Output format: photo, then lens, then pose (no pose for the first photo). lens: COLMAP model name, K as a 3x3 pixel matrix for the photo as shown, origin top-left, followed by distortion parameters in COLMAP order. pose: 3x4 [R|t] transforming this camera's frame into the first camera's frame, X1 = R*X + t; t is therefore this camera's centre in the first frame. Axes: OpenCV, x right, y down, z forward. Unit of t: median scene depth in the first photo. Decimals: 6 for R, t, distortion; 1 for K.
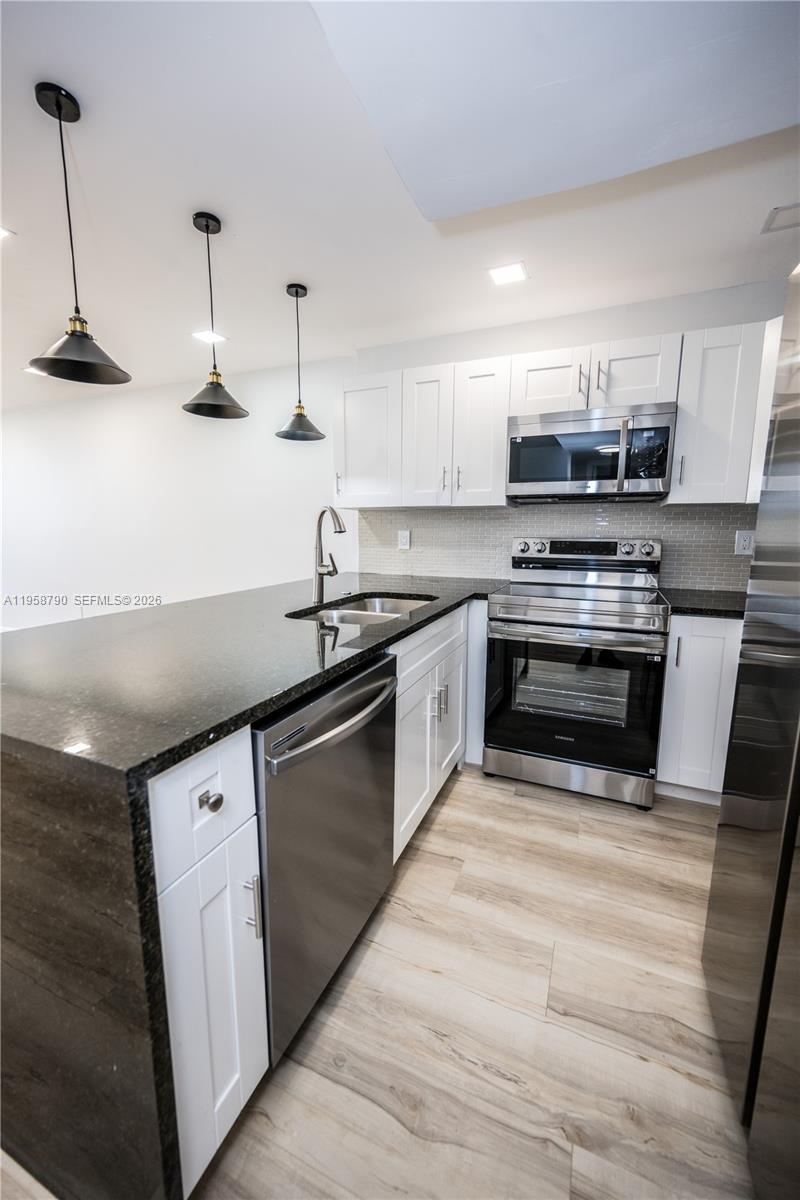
lens RADIAL K [[461.3, 0, 407.8], [0, 461.3, 595.1], [0, 0, 1]] dist [0.003594, 0.000277]
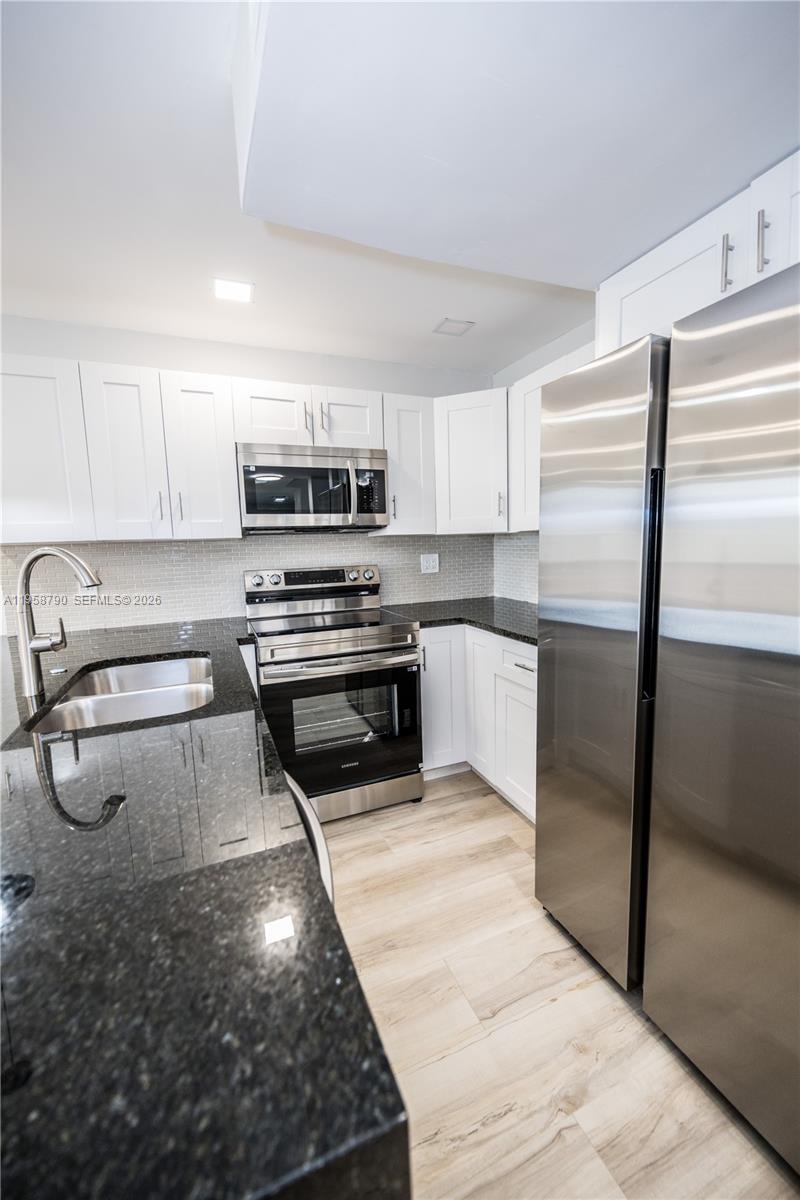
lens RADIAL K [[459.6, 0, 392.3], [0, 459.6, 597.3], [0, 0, 1]] dist [-0.001652, -0.000555]
pose [[0.709770, -0.105328, 0.696515, -0.248983], [0.136487, 0.990584, 0.010714, -0.051760], [-0.691085, 0.087461, 0.717463, 0.168107]]
